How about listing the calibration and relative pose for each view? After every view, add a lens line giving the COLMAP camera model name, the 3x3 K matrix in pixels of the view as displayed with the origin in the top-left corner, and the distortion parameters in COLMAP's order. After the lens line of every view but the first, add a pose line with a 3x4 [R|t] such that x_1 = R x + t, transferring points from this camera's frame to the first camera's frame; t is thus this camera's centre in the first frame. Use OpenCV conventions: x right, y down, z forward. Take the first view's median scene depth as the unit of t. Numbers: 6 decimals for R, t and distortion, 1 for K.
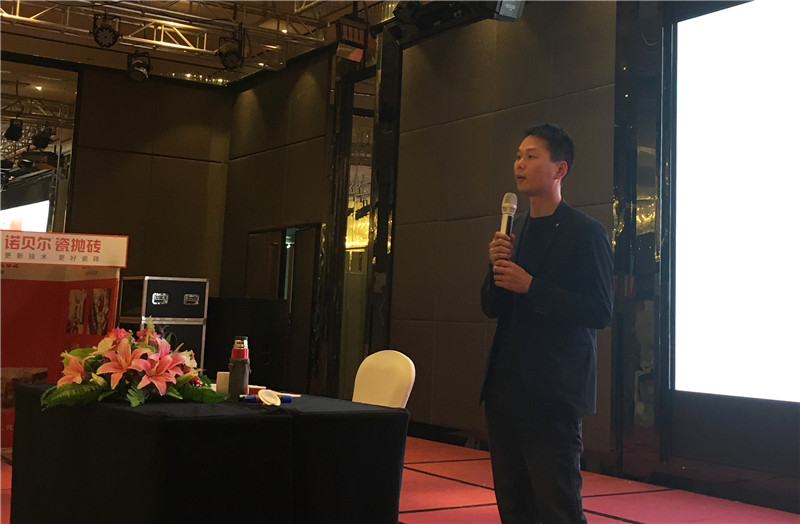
lens RADIAL K [[1097.8, 0, 486.5], [0, 1097.8, 168.4], [0, 0, 1]] dist [0.062523, 0.000000]
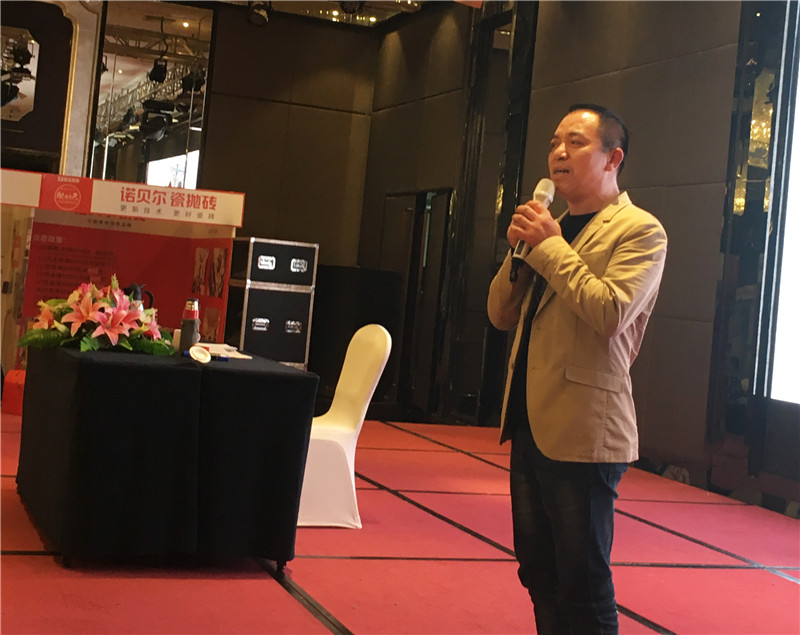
lens RADIAL K [[1387.9, 0, 428.3], [0, 1387.9, 239.0], [0, 0, 1]] dist [0.066572, 0.000000]
pose [[0.966444, 0.052293, -0.251497, 0.124624], [-0.029749, 0.995257, 0.092622, -0.013988], [0.255148, -0.082032, 0.963416, -0.090390]]
